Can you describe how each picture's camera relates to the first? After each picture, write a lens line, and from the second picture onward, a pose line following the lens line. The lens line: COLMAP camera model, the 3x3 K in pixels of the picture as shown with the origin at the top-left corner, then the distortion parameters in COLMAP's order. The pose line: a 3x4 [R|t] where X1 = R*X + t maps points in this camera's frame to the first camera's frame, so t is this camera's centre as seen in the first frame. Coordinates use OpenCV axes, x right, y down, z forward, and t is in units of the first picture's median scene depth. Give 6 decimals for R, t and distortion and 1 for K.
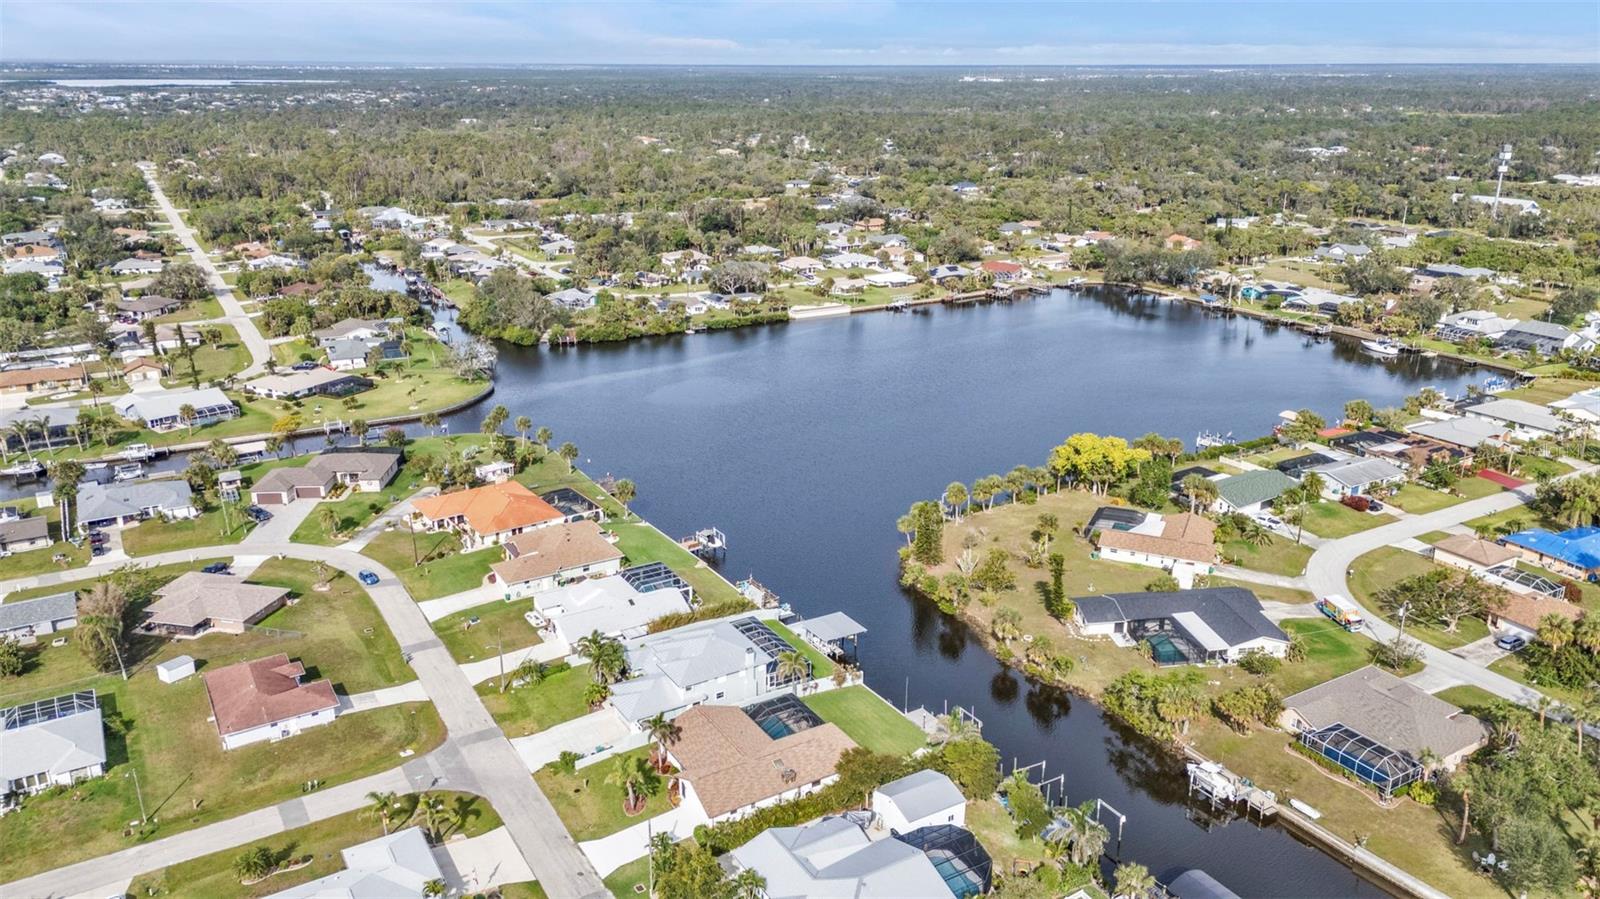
lens RADIAL K [[1167.6, 0, 800.0], [0, 1167.6, 449.5], [0, 0, 1]] dist [0.079716, -0.072127]
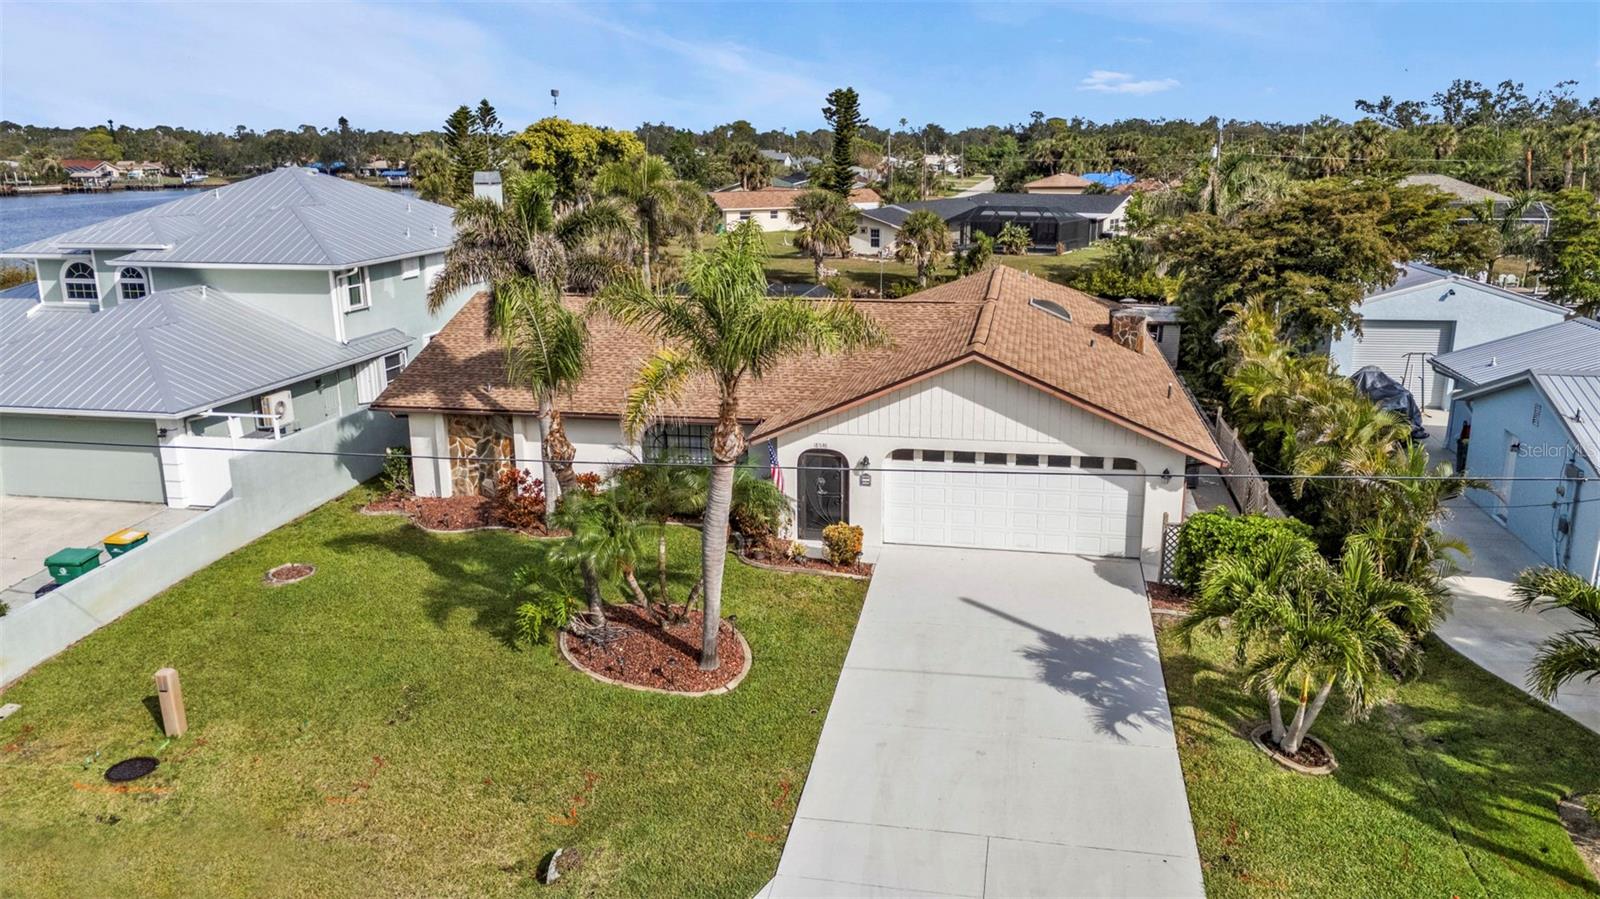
lens RADIAL K [[1167.6, 0, 800.0], [0, 1167.6, 449.5], [0, 0, 1]] dist [0.079716, -0.072127]
pose [[0.670918, -0.191236, 0.716448, -0.146782], [0.240225, 0.970122, 0.033989, 0.174653], [-0.701541, 0.149305, 0.696812, 0.554396]]
